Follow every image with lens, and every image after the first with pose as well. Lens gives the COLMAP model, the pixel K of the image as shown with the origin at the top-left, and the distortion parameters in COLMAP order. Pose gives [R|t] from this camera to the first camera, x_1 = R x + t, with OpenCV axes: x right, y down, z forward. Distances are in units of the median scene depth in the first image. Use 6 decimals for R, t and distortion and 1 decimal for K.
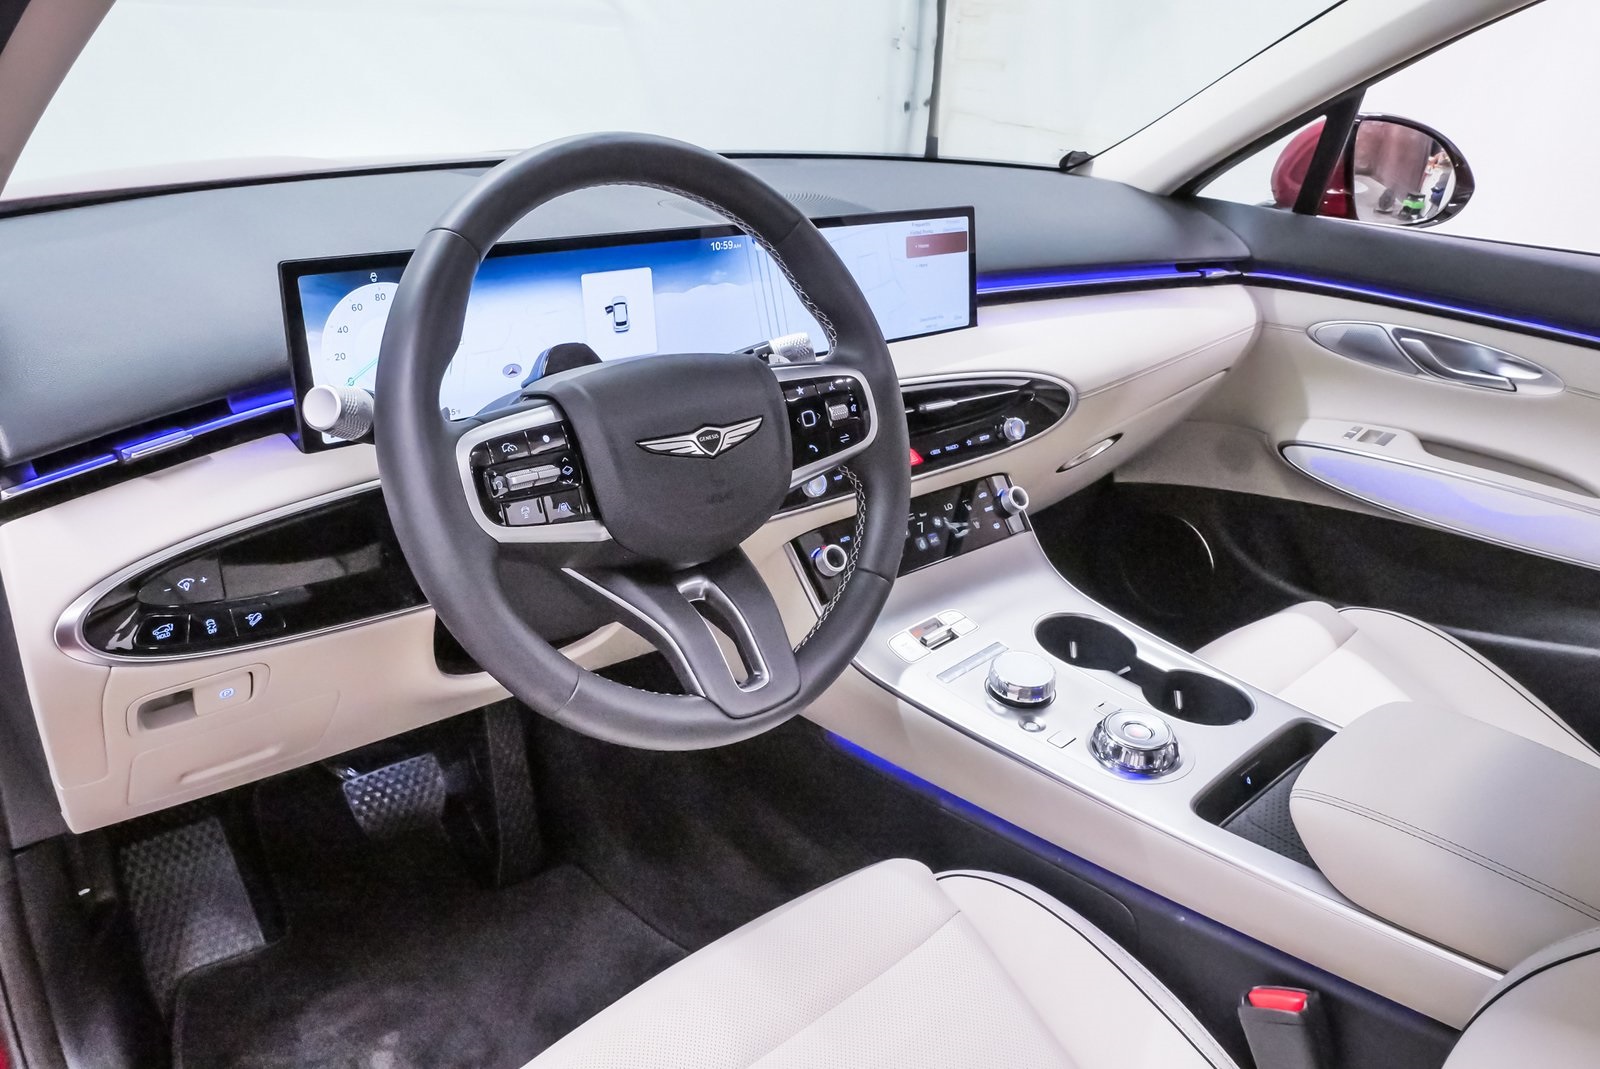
lens RADIAL K [[1171.0, 0, 784.2], [0, 1171.0, 540.2], [0, 0, 1]] dist [-0.060012, 0.050046]
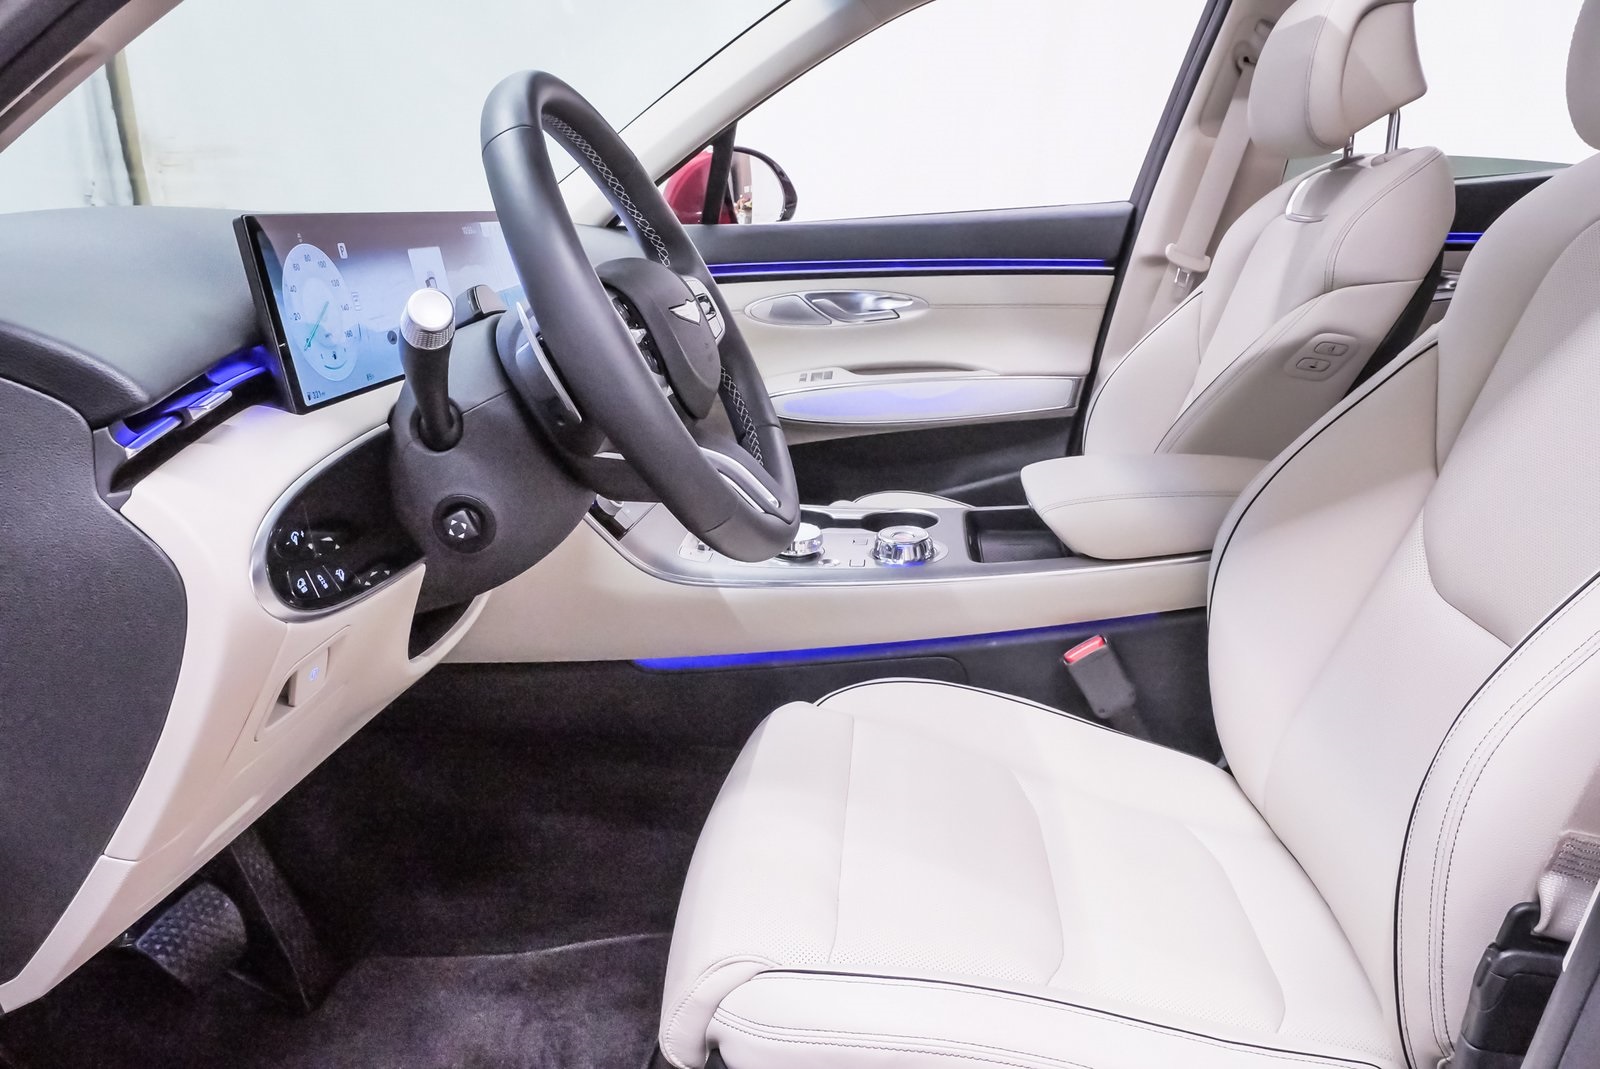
lens RADIAL K [[1171.0, 0, 784.2], [0, 1171.0, 540.2], [0, 0, 1]] dist [-0.060012, 0.050046]
pose [[0.743908, -0.261023, 0.615198, -0.407949], [0.339737, 0.940446, -0.011793, 0.093500], [-0.575482, 0.217779, 0.788284, 0.026740]]
